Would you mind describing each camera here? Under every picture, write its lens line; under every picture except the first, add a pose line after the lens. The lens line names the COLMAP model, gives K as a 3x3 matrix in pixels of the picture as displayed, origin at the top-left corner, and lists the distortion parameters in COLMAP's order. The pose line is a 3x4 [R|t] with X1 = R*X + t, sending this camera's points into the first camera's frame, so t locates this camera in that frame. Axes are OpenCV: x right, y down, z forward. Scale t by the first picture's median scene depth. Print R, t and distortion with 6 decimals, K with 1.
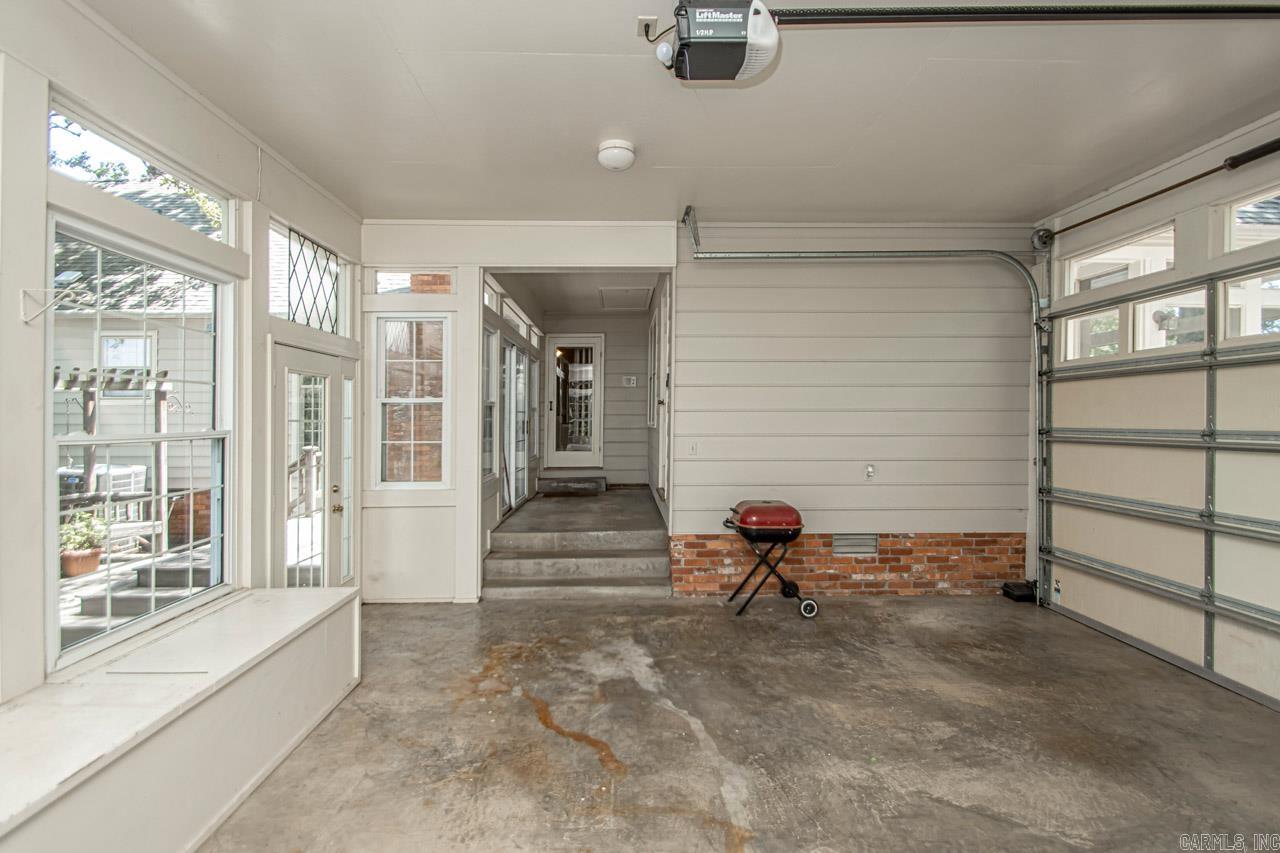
lens RADIAL K [[595.1, 0, 641.0], [0, 595.1, 422.8], [0, 0, 1]] dist [0.010847, -0.014057]
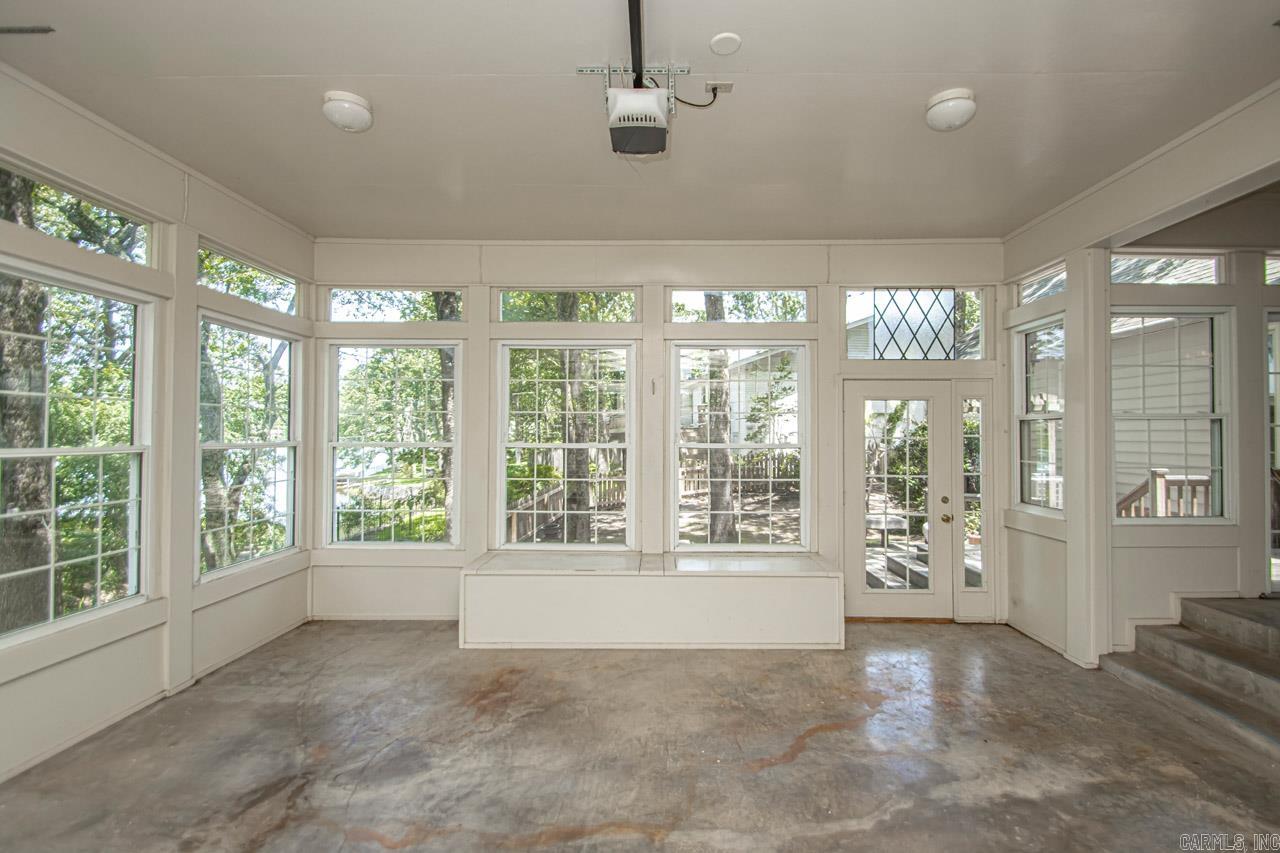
lens RADIAL K [[595.1, 0, 644.6], [0, 595.1, 426.5], [0, 0, 1]] dist [0.010847, -0.014057]
pose [[-0.067262, -0.017587, -0.997580, 0.837920], [-0.004266, 0.999841, -0.017340, 0.000341], [0.997726, 0.003089, -0.067326, 0.721376]]
